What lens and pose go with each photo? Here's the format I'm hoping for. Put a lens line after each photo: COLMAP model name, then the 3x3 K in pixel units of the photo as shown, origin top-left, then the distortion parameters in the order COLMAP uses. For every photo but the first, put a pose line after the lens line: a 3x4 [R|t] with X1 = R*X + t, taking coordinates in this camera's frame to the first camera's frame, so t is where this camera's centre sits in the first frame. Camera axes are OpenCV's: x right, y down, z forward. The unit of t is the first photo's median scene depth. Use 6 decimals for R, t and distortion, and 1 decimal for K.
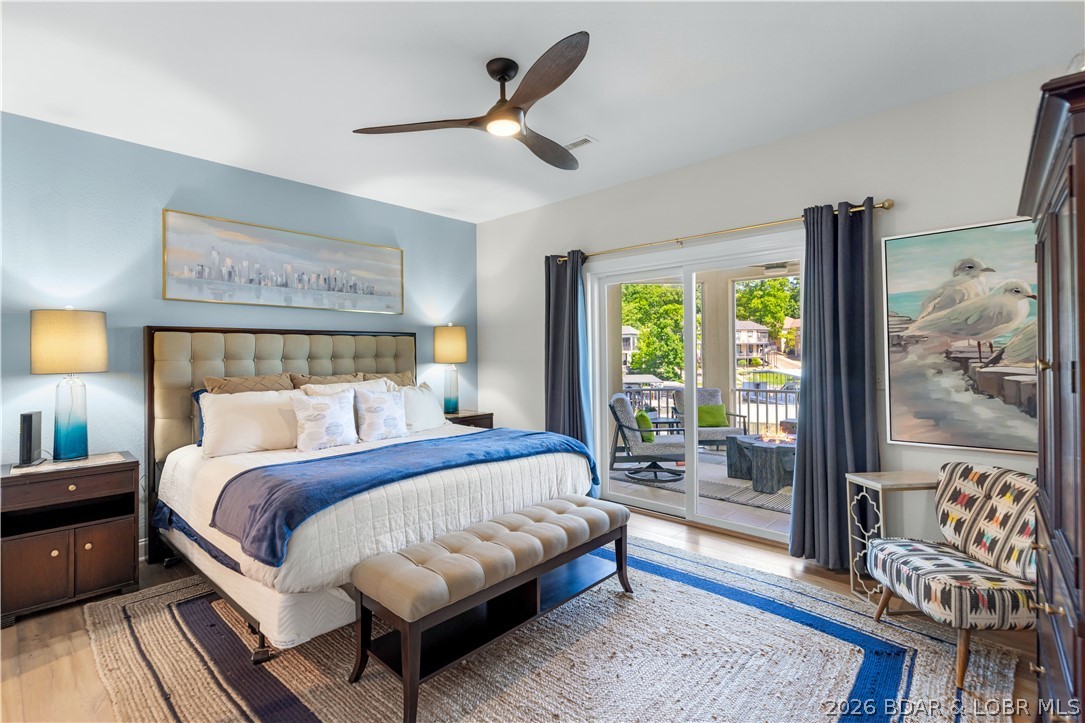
lens RADIAL K [[490.6, 0, 532.3], [0, 490.6, 351.0], [0, 0, 1]] dist [0.009649, -0.001673]
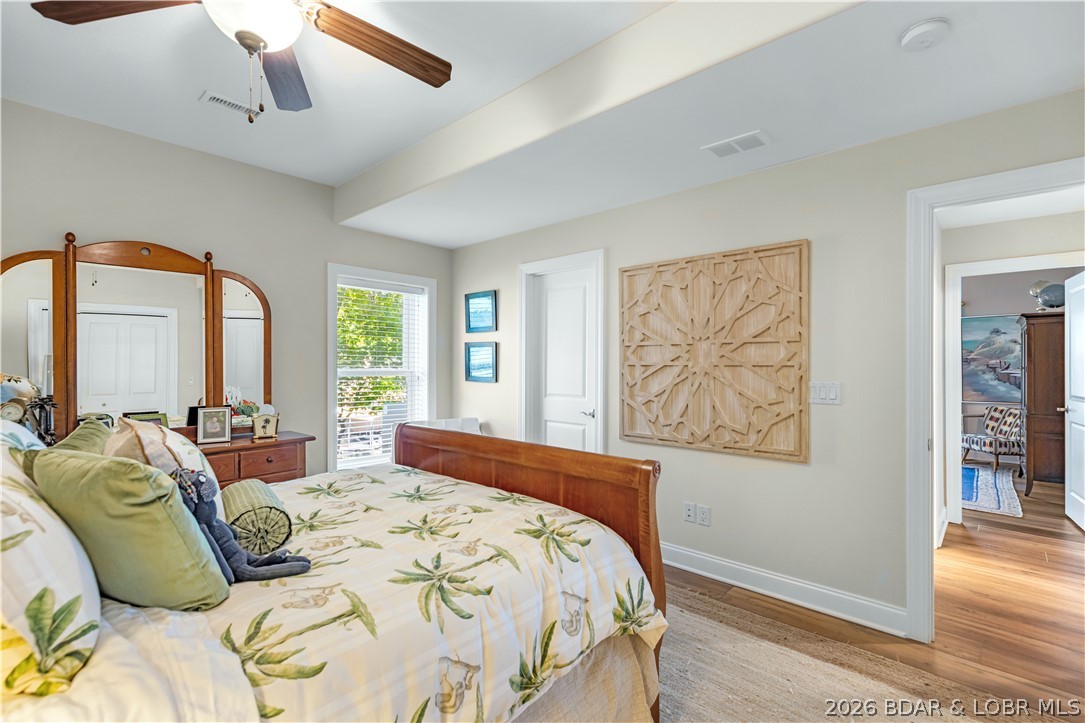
lens RADIAL K [[502.8, 0, 514.3], [0, 502.8, 362.6], [0, 0, 1]] dist [-0.003222, 0.002242]
pose [[0.999927, 0.009963, -0.006884, -0.274073], [-0.009938, 0.999944, 0.003747, 0.000922], [0.006921, -0.003678, 0.999969, -0.278225]]
